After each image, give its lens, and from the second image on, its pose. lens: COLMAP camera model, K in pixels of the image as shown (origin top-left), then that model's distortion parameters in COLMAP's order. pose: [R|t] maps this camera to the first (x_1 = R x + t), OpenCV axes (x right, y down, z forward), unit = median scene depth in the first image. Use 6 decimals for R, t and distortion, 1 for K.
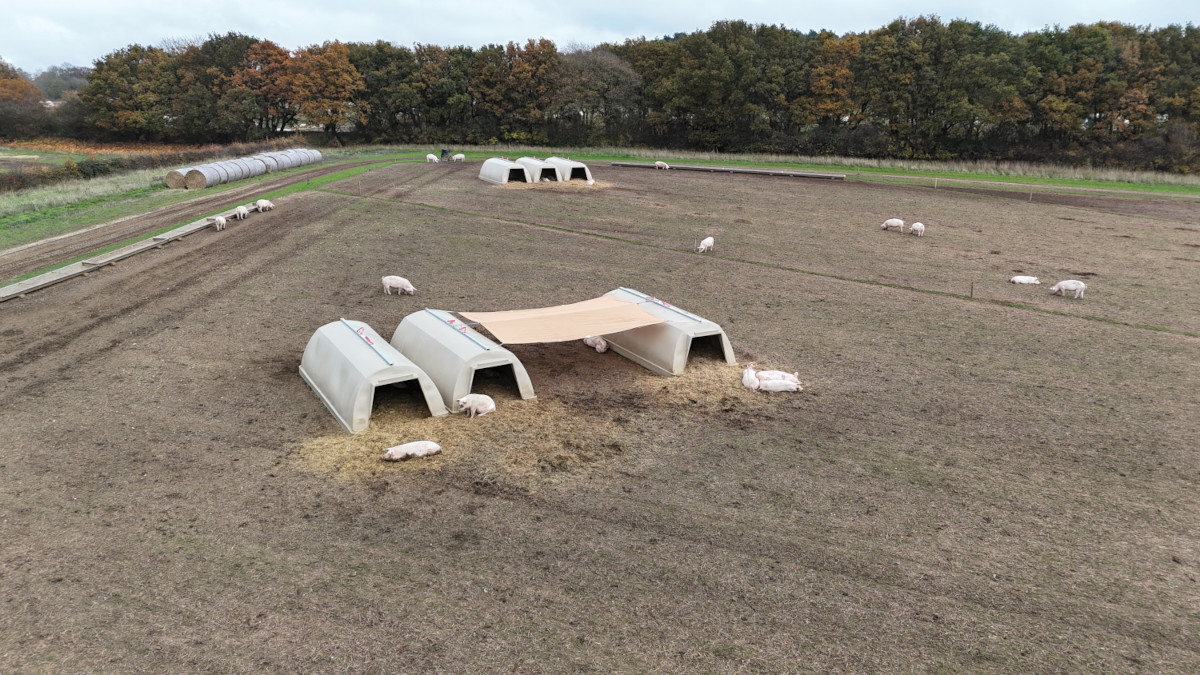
lens RADIAL K [[884.8, 0, 600.0], [0, 884.8, 337.5], [0, 0, 1]] dist [0.052545, -0.047960]
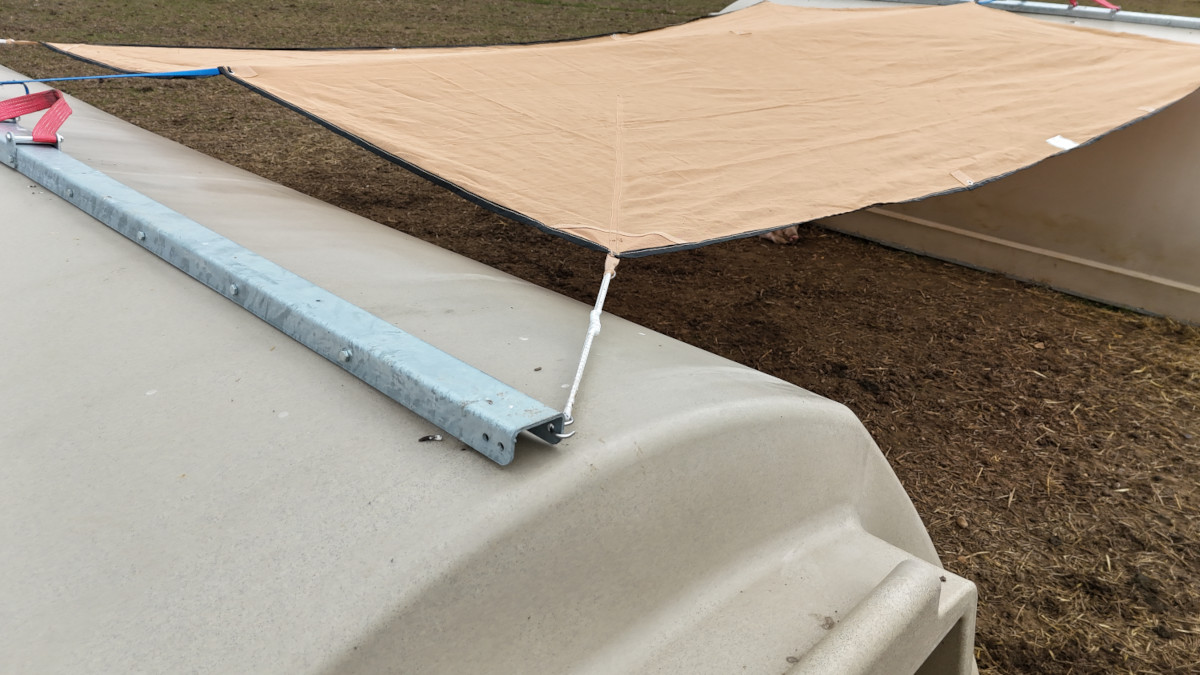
lens RADIAL K [[895.9, 0, 597.1], [0, 895.9, 323.8], [0, 0, 1]] dist [0.021801, -0.009813]
pose [[0.963260, -0.099787, 0.249343, -0.116424], [0.065615, 0.987718, 0.141801, 0.001758], [-0.260431, -0.120231, 0.957977, 0.834863]]
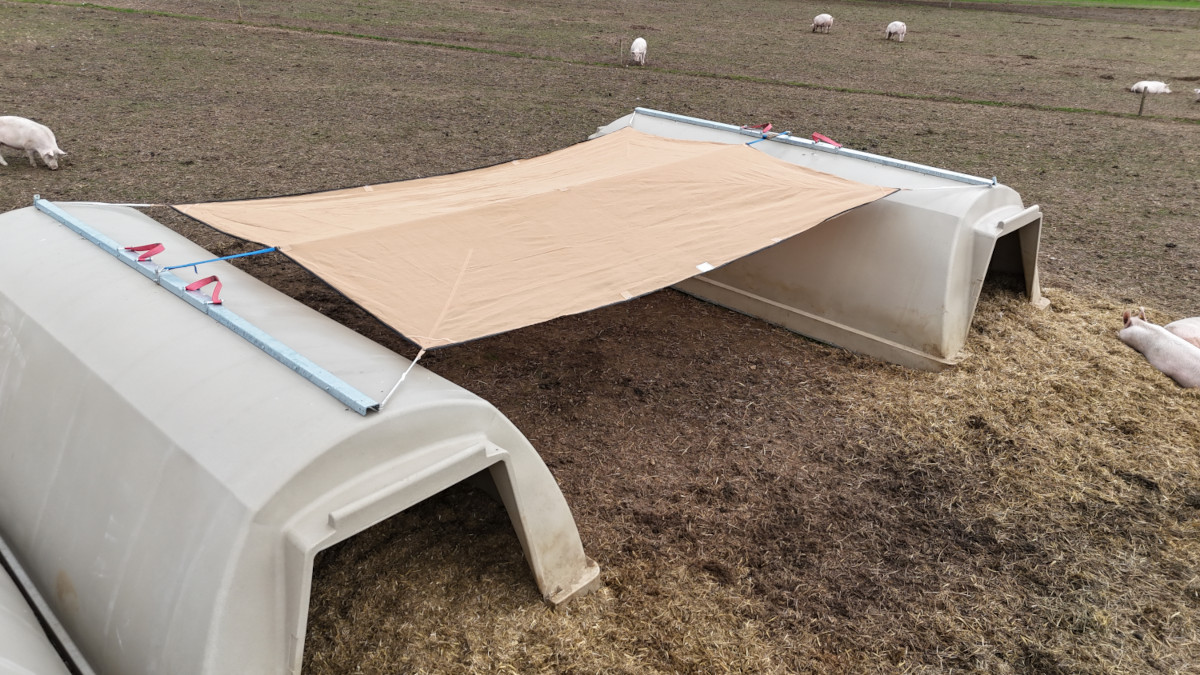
lens RADIAL K [[884.8, 0, 600.0], [0, 884.8, 337.5], [0, 0, 1]] dist [0.052545, -0.047960]
pose [[0.962838, -0.103145, 0.249608, -0.108944], [0.064970, 0.985519, 0.156626, -0.023457], [-0.262149, -0.134588, 0.955596, 0.708919]]
